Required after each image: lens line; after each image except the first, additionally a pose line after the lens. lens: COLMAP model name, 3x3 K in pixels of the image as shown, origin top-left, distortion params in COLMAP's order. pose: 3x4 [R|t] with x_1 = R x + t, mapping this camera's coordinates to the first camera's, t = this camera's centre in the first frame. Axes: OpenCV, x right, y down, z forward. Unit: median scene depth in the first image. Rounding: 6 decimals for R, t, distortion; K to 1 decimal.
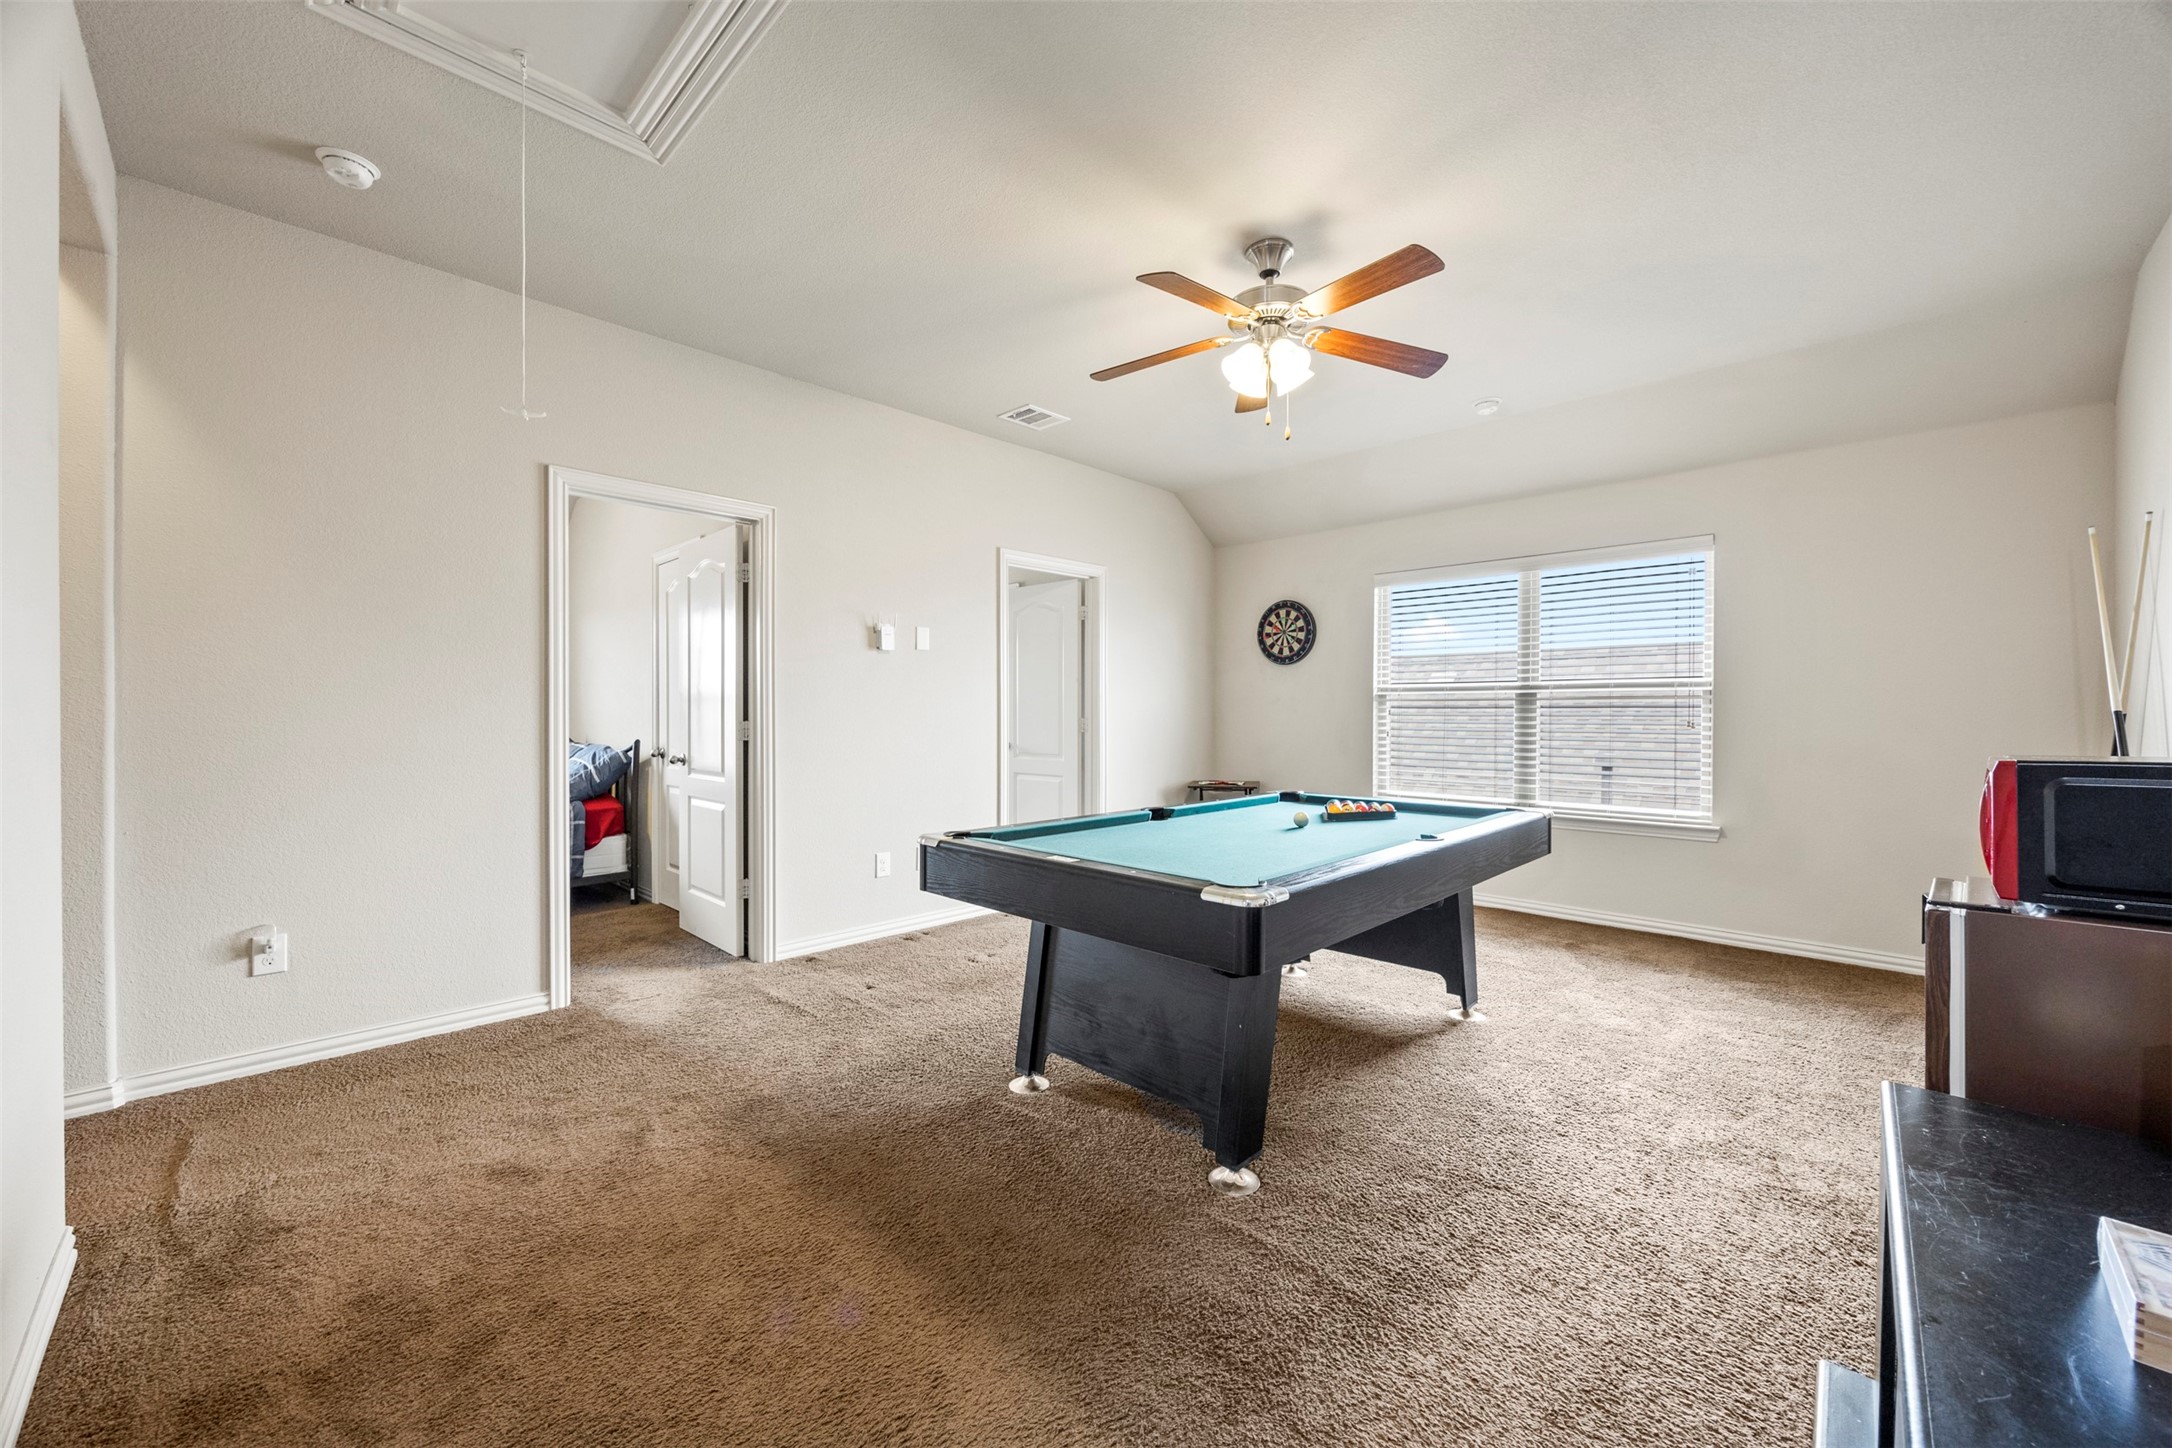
lens RADIAL K [[830.0, 0, 1084.3], [0, 830.0, 717.6], [0, 0, 1]] dist [-0.001717, -0.000407]
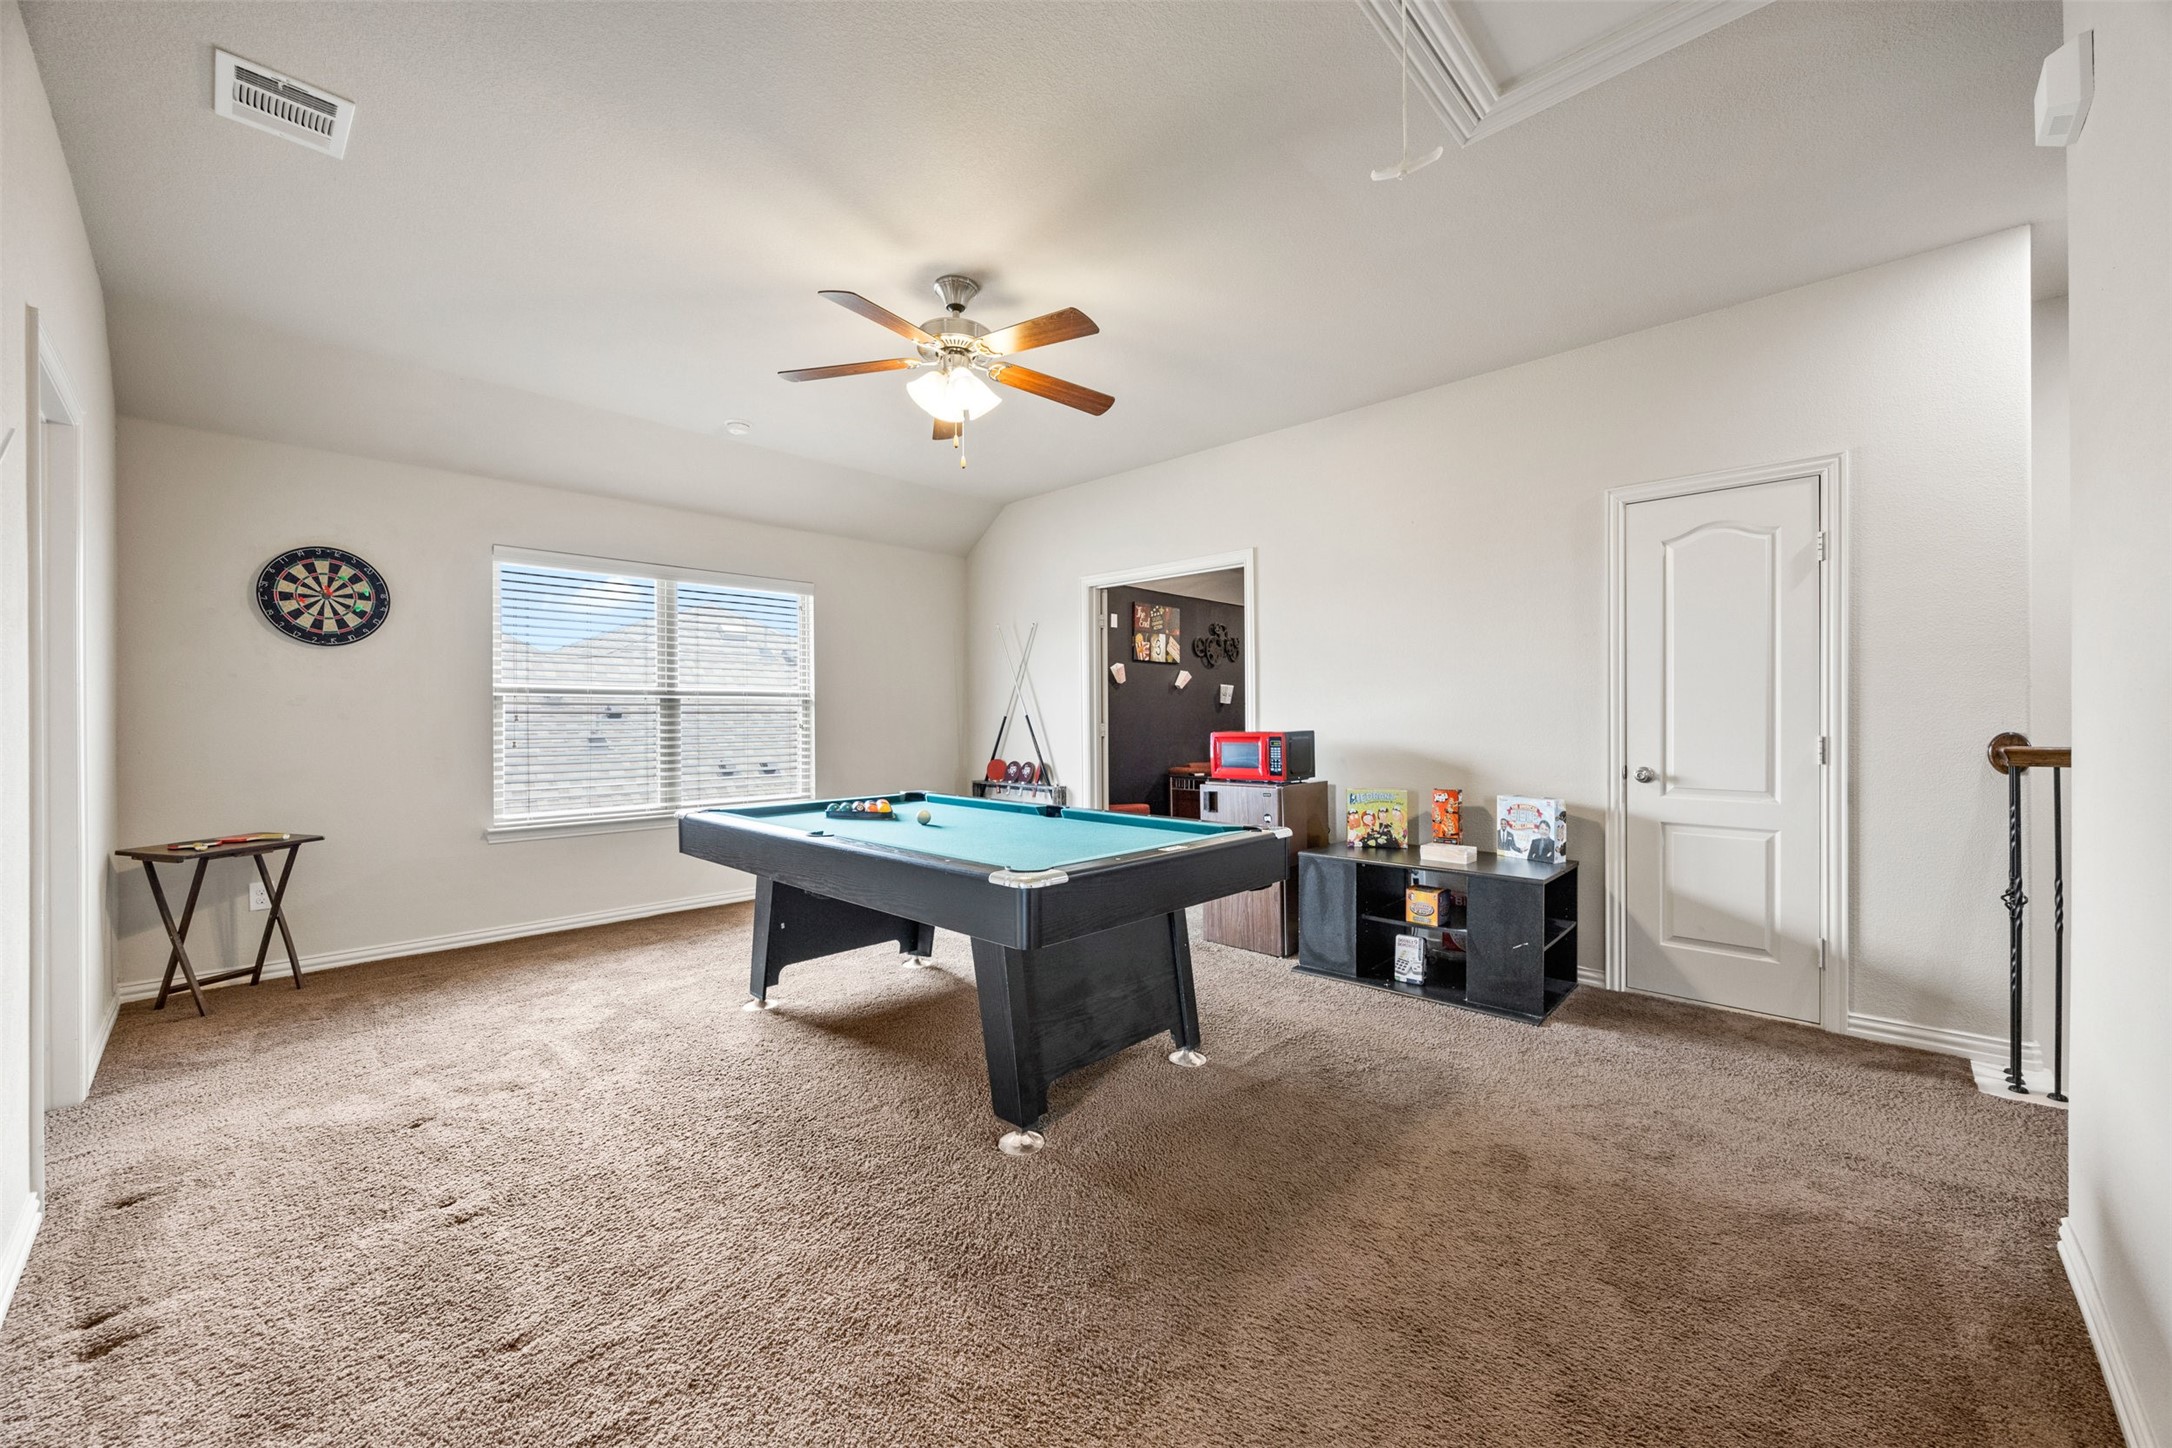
lens RADIAL K [[830.0, 0, 1083.9], [0, 830.0, 715.1], [0, 0, 1]] dist [-0.001717, -0.000407]
pose [[-0.012317, -0.000348, 0.999924, -0.419267], [0.011170, 0.999938, 0.000486, -0.003157], [-0.999862, 0.011175, -0.012313, 0.418669]]
